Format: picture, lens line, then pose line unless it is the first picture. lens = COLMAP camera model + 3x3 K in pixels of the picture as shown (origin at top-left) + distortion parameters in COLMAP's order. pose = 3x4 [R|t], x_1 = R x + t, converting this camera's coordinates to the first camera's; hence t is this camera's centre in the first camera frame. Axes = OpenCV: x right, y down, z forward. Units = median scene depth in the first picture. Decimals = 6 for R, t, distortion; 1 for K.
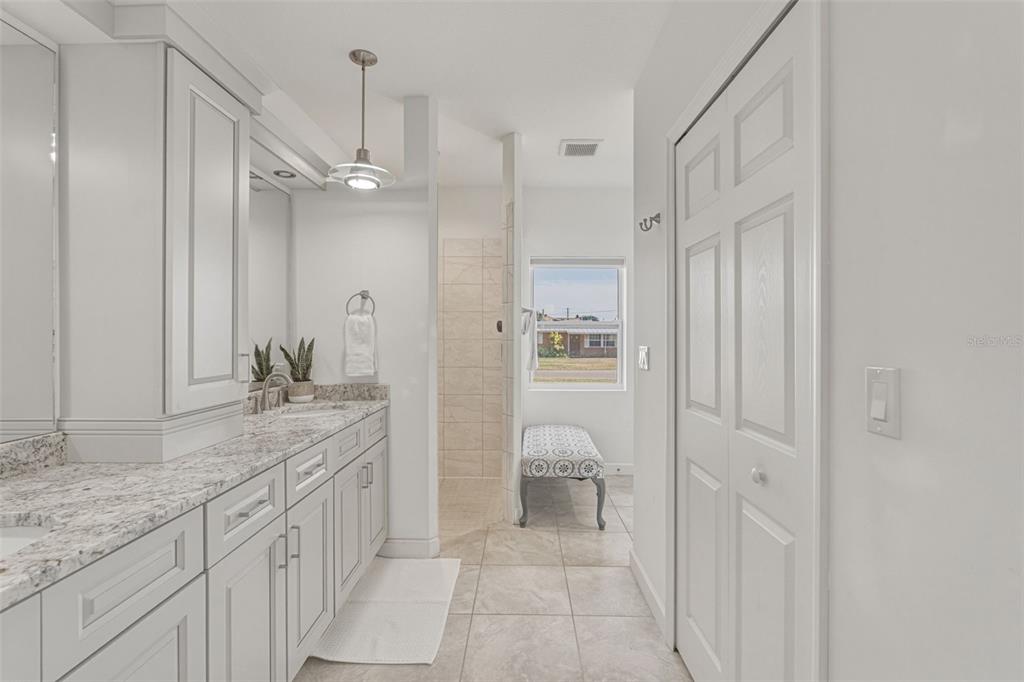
lens RADIAL K [[463.7, 0, 512.0], [0, 463.7, 341.0], [0, 0, 1]] dist [-0.007524, 0.001013]
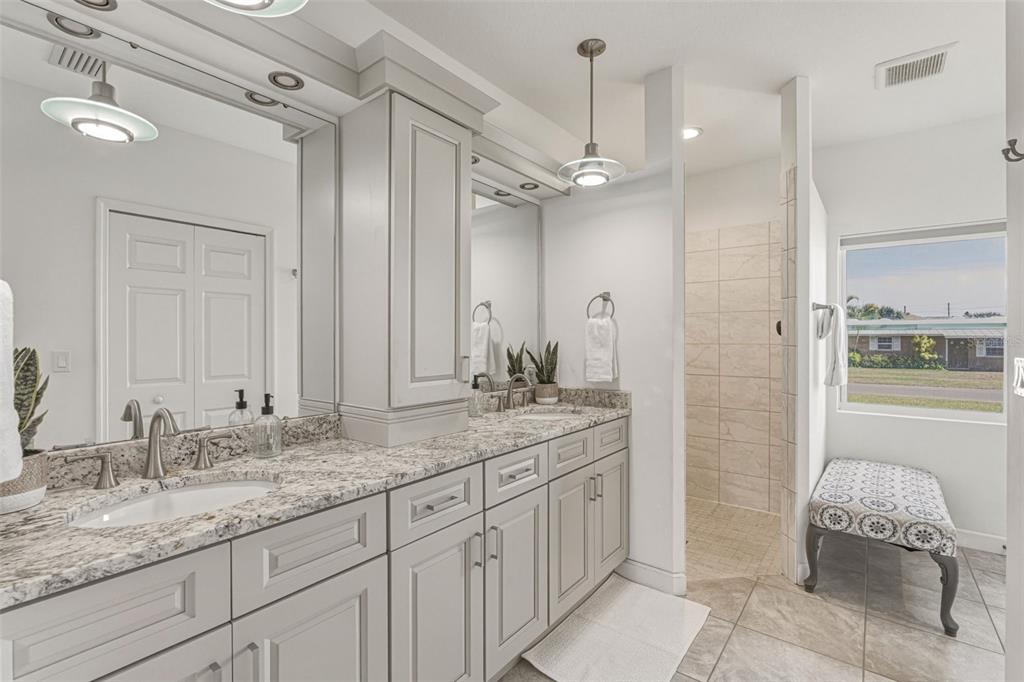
lens RADIAL K [[461.3, 0, 513.5], [0, 461.3, 341.8], [0, 0, 1]] dist [-0.011727, 0.004213]
pose [[0.801855, 0.002992, -0.597511, 0.117487], [-0.007335, 0.999961, -0.004837, -0.000989], [0.597474, 0.008261, 0.801846, 0.149072]]
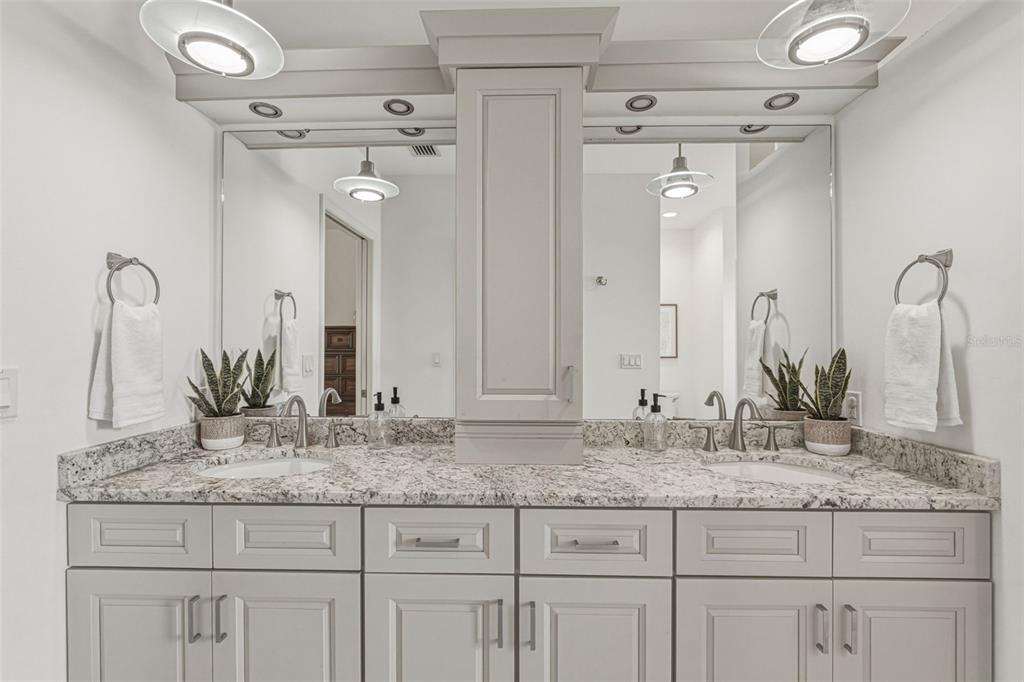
lens RADIAL K [[461.3, 0, 513.5], [0, 461.3, 341.8], [0, 0, 1]] dist [-0.011727, 0.004213]
pose [[-0.004977, -0.002413, -0.999985, 0.184723], [-0.014015, 0.999899, -0.002343, -0.009932], [0.999889, 0.014004, -0.005010, 0.679287]]
